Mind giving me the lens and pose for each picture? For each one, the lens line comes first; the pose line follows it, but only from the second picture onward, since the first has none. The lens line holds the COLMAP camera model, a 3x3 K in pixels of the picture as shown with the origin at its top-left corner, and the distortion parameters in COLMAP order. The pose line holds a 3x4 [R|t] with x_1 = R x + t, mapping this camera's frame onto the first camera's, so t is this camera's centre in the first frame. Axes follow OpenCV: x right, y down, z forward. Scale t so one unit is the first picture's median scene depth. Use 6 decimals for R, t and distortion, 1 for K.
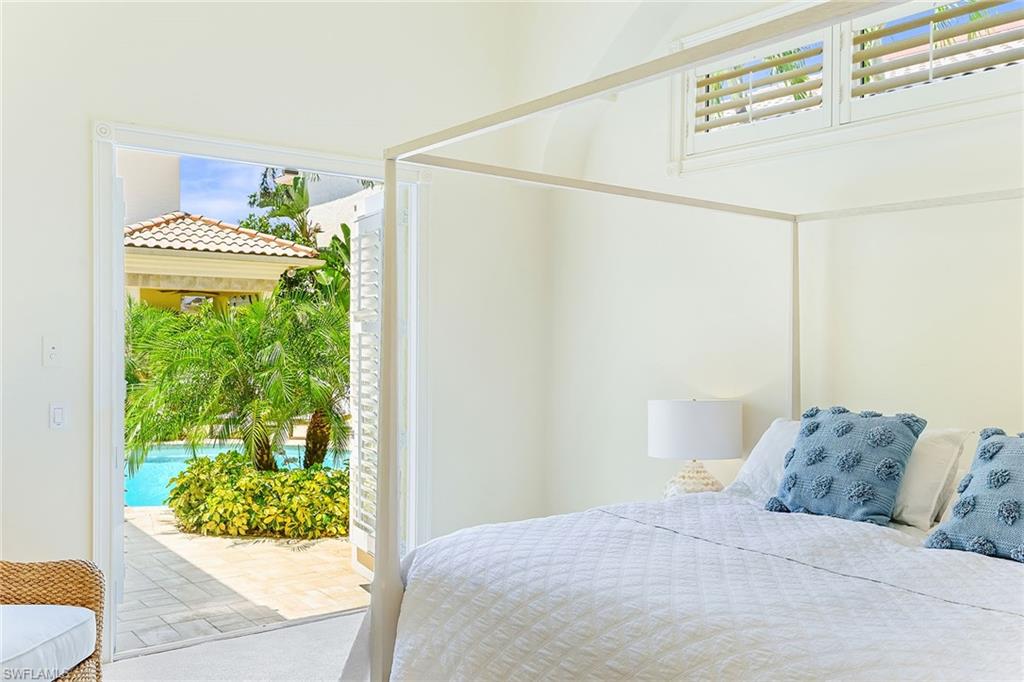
lens RADIAL K [[883.4, 0, 511.6], [0, 883.4, 339.1], [0, 0, 1]] dist [-0.002144, -0.000213]
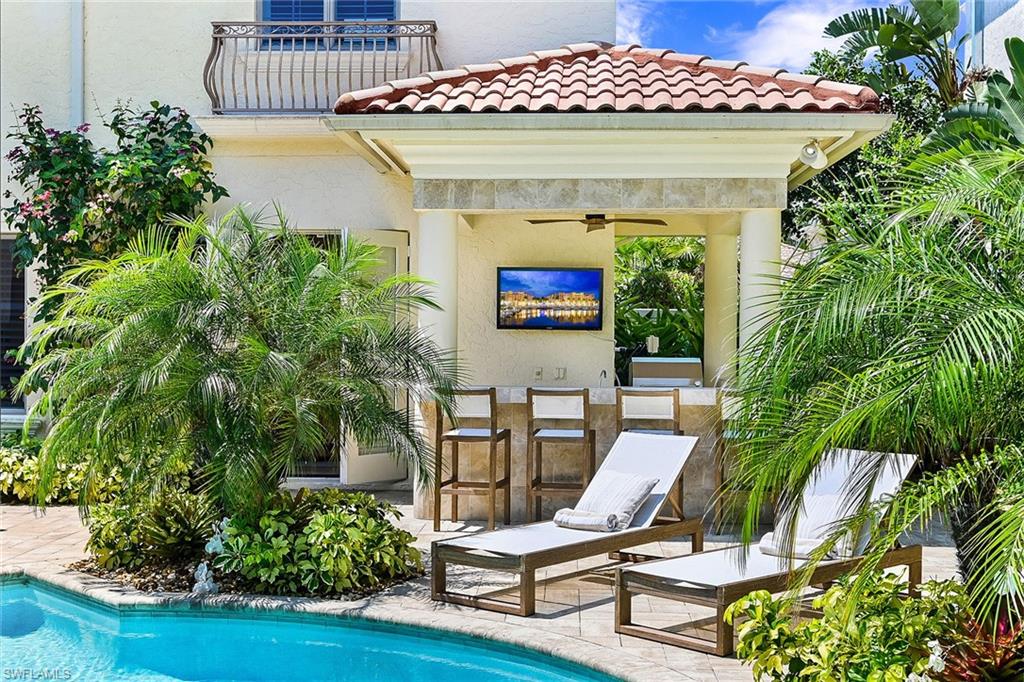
lens RADIAL K [[1326.5, 0, 511.8], [0, 1326.5, 339.8], [0, 0, 1]] dist [-0.015528, 0.000000]
pose [[0.758183, -0.000837, -0.652041, 0.027747], [-0.000636, 0.999998, -0.002024, 0.006138], [0.652042, 0.001949, 0.758181, 0.481058]]
